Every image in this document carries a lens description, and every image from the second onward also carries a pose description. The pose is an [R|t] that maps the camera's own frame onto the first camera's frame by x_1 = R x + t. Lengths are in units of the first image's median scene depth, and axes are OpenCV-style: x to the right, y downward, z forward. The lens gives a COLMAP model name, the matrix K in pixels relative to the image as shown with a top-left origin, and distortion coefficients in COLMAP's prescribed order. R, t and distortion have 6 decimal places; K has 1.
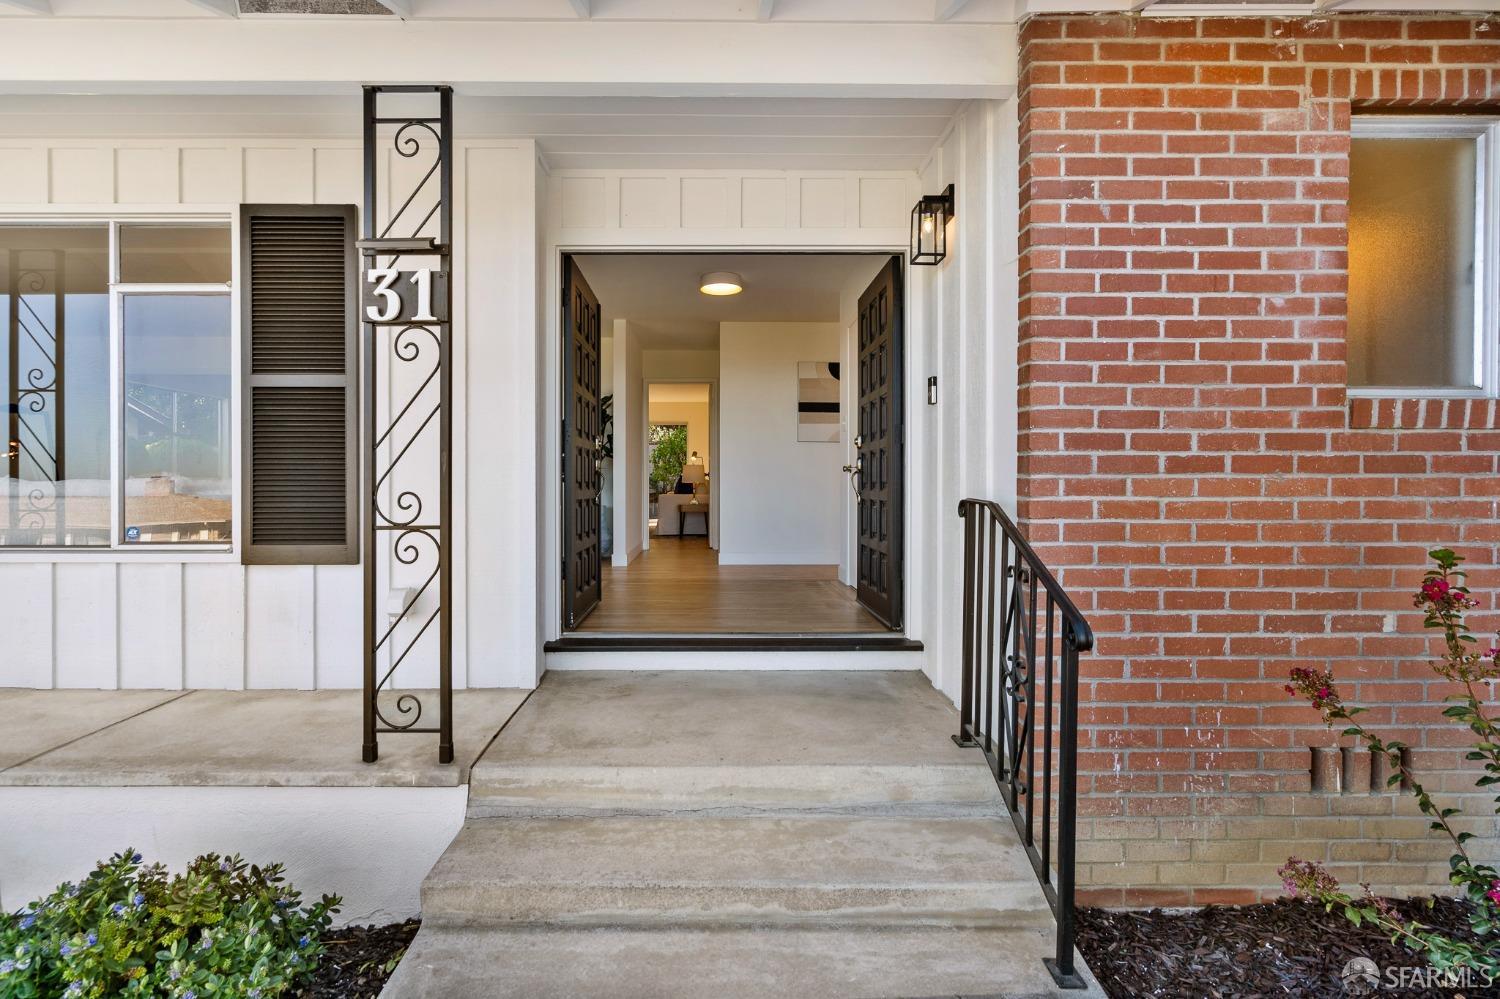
lens RADIAL K [[693.2, 0, 711.1], [0, 693.2, 491.0], [0, 0, 1]] dist [-0.000256, -0.000026]
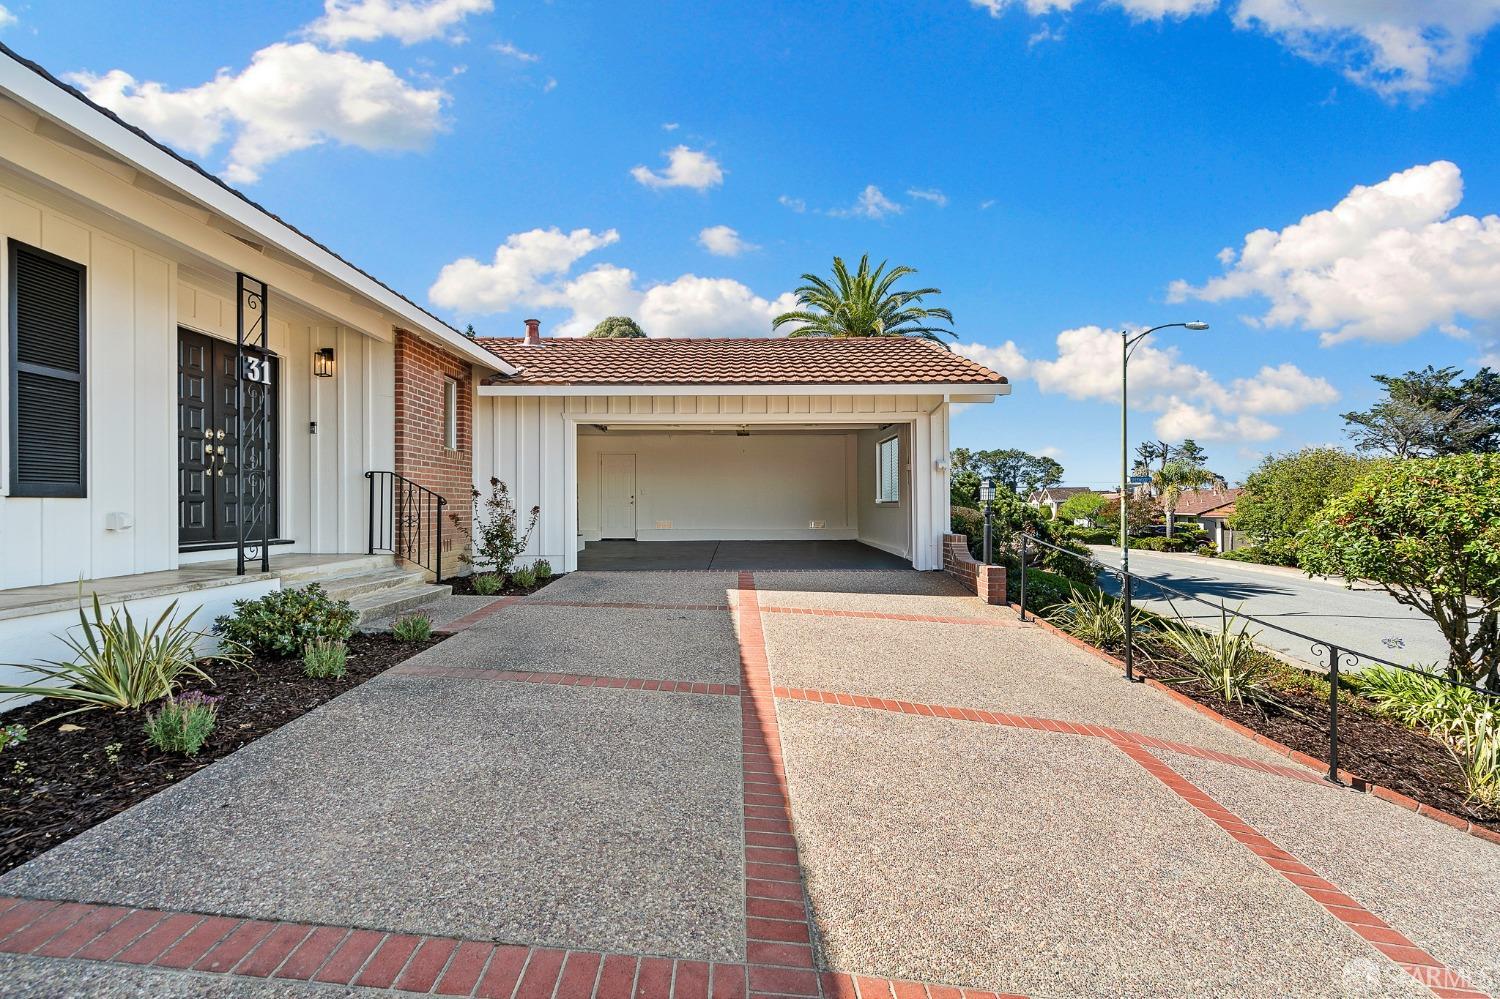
lens RADIAL K [[669.3, 0, 750.0], [0, 669.3, 499.5], [0, 0, 1]] dist [-0.000912, -0.000058]
pose [[-0.025350, 0.007506, 0.999650, -2.674157], [0.008116, 0.999940, -0.007303, 0.175720], [-0.999646, 0.007928, -0.025410, -0.576416]]
